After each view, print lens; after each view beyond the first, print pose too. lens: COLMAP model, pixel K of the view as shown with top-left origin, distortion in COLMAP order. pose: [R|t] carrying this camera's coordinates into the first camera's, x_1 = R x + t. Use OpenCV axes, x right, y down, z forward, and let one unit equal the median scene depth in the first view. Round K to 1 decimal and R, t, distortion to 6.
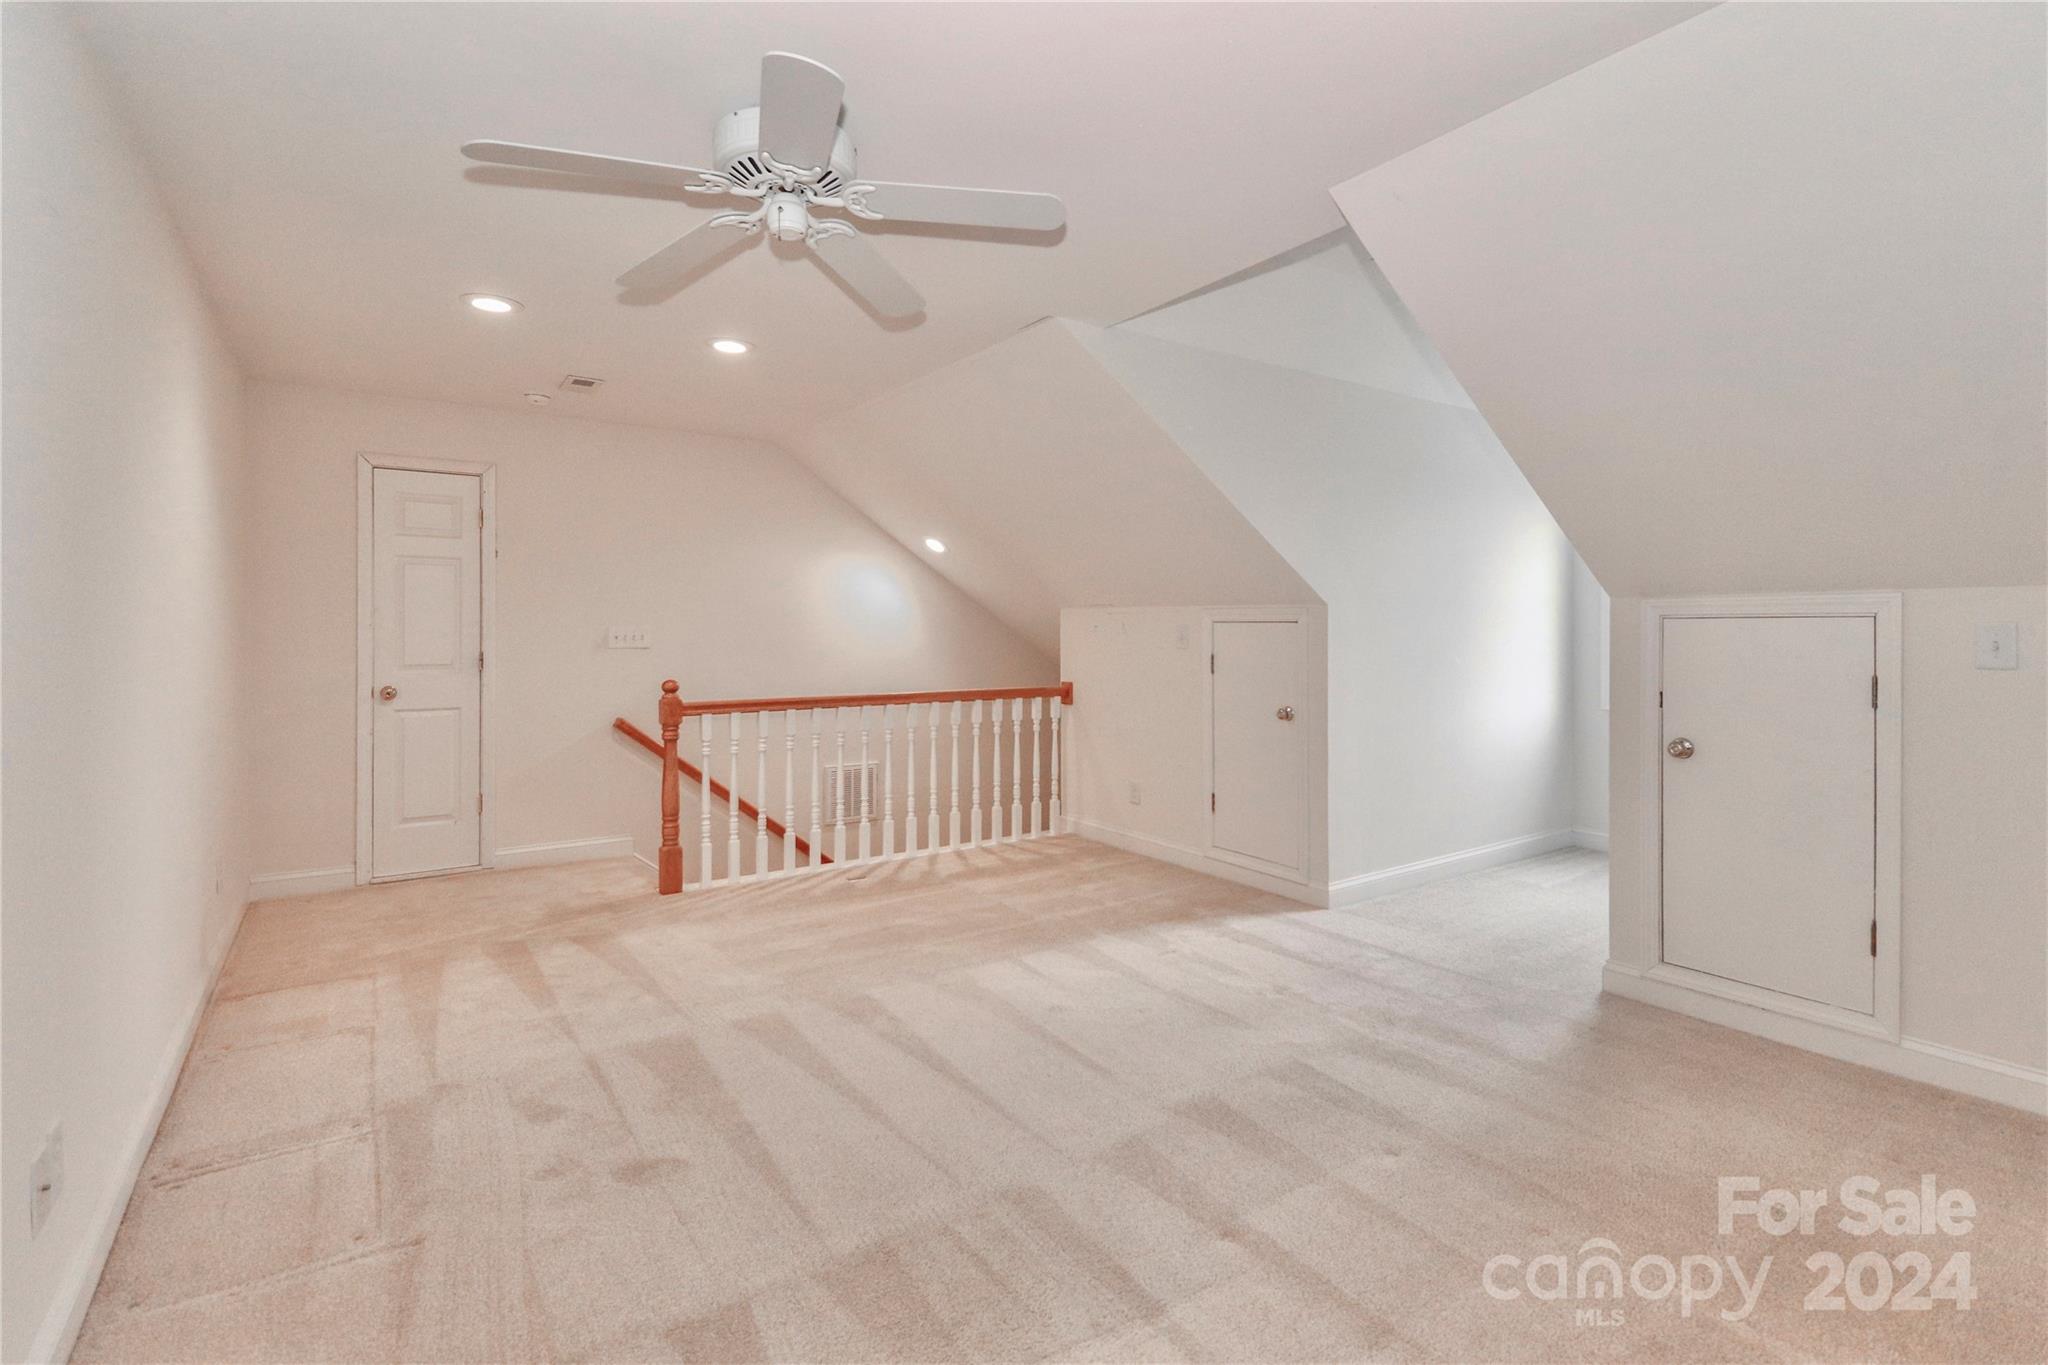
lens RADIAL K [[981.8, 0, 1027.8], [0, 981.8, 637.0], [0, 0, 1]] dist [0.017690, -0.000034]
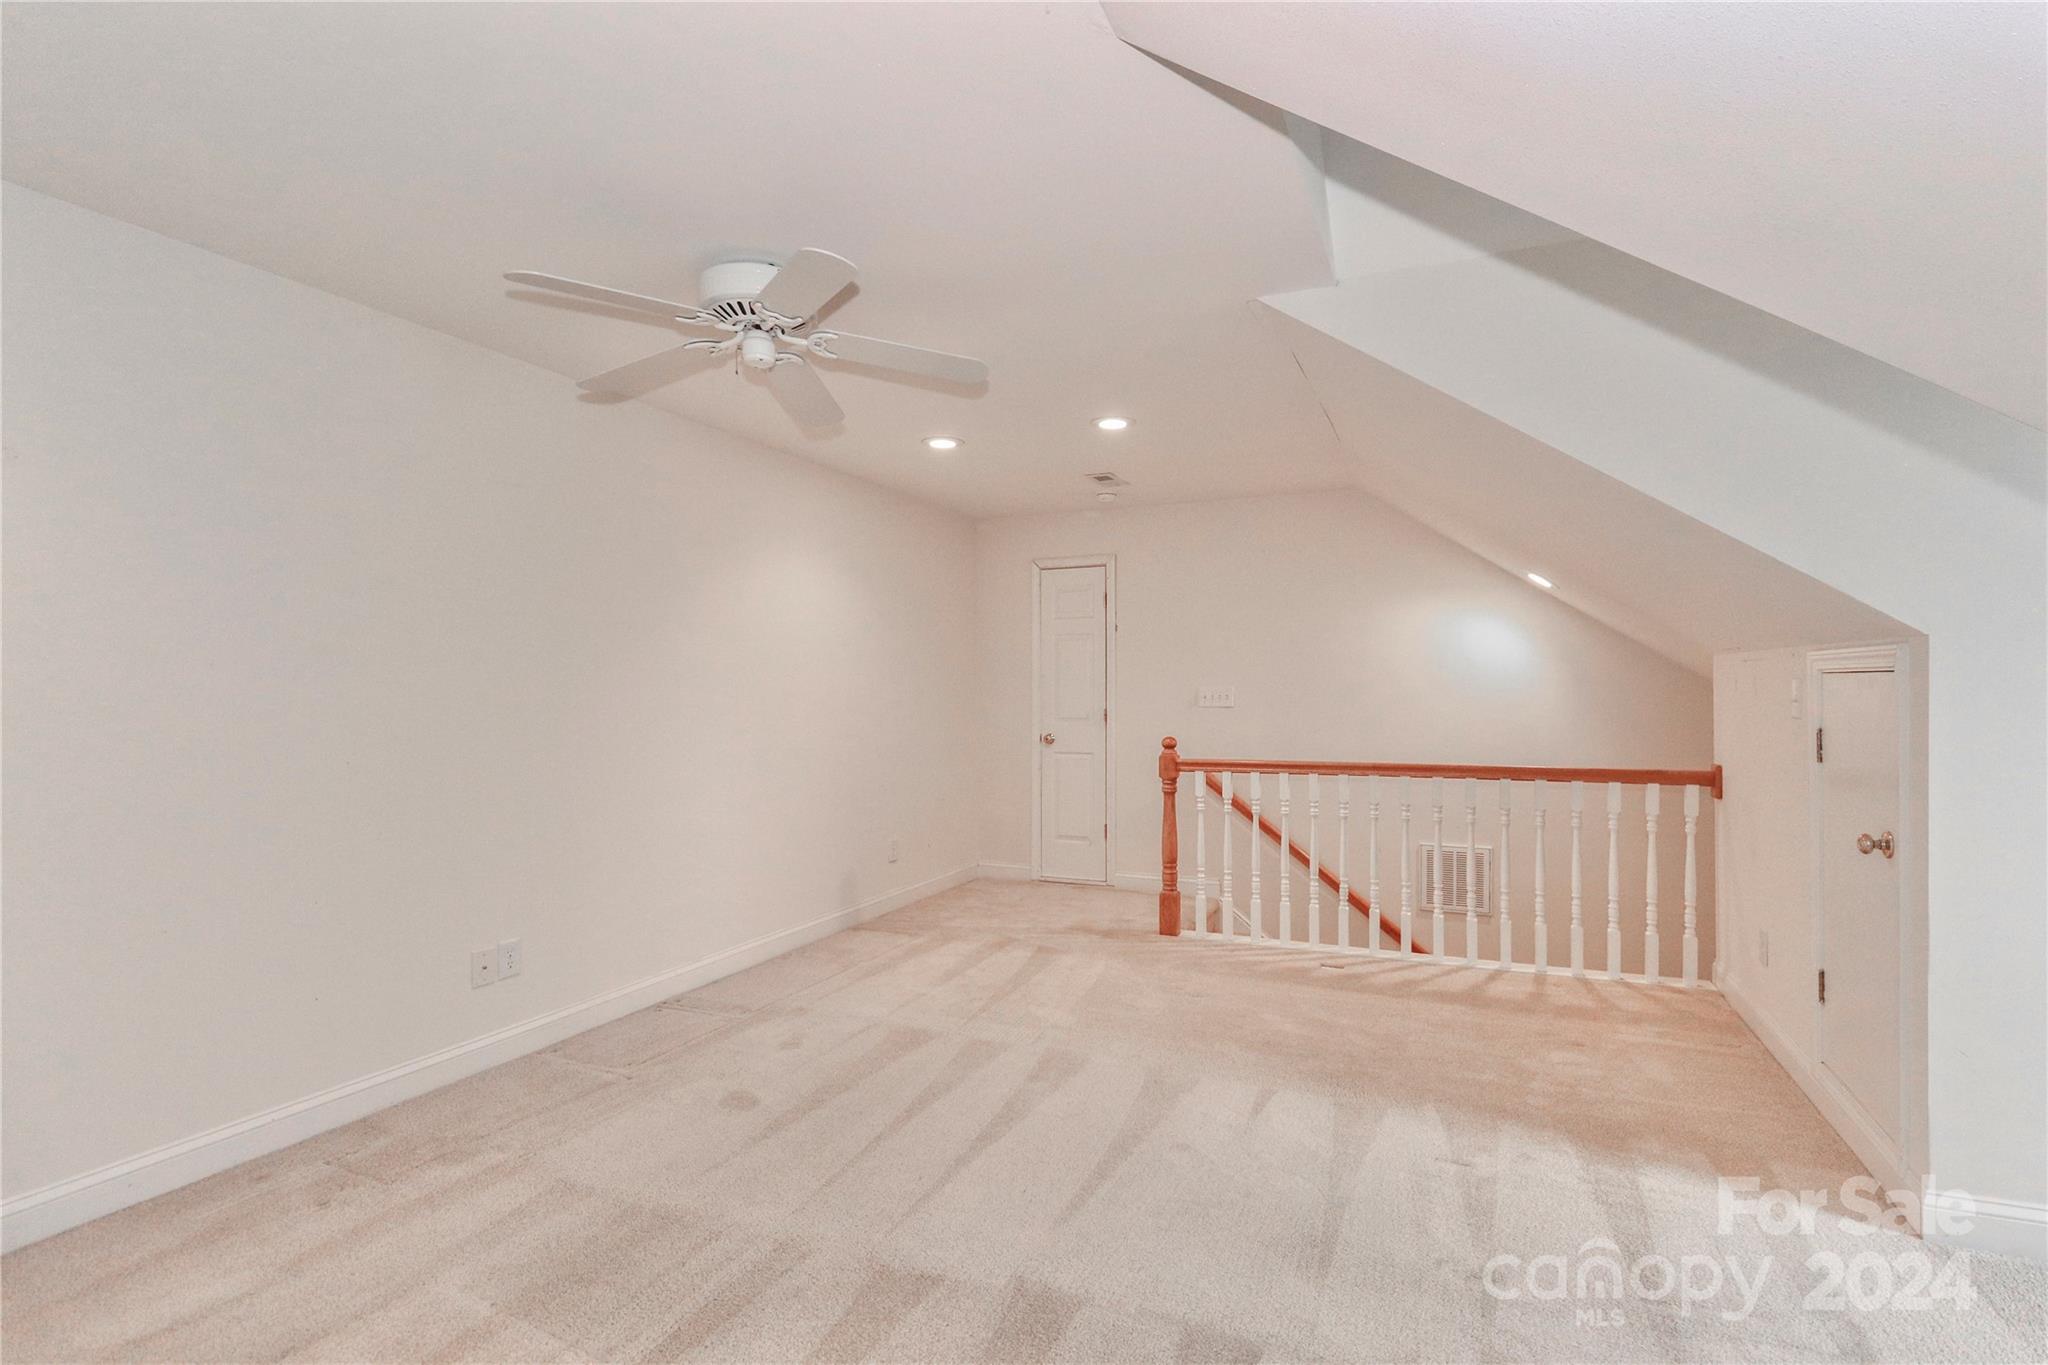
lens RADIAL K [[962.5, 0, 1030.8], [0, 962.5, 686.2], [0, 0, 1]] dist [0.004373, -0.000291]
pose [[0.517422, -0.006925, -0.855703, 0.375599], [-0.000088, 0.999967, -0.008145, -0.002653], [0.855731, 0.004290, 0.517404, 0.265578]]
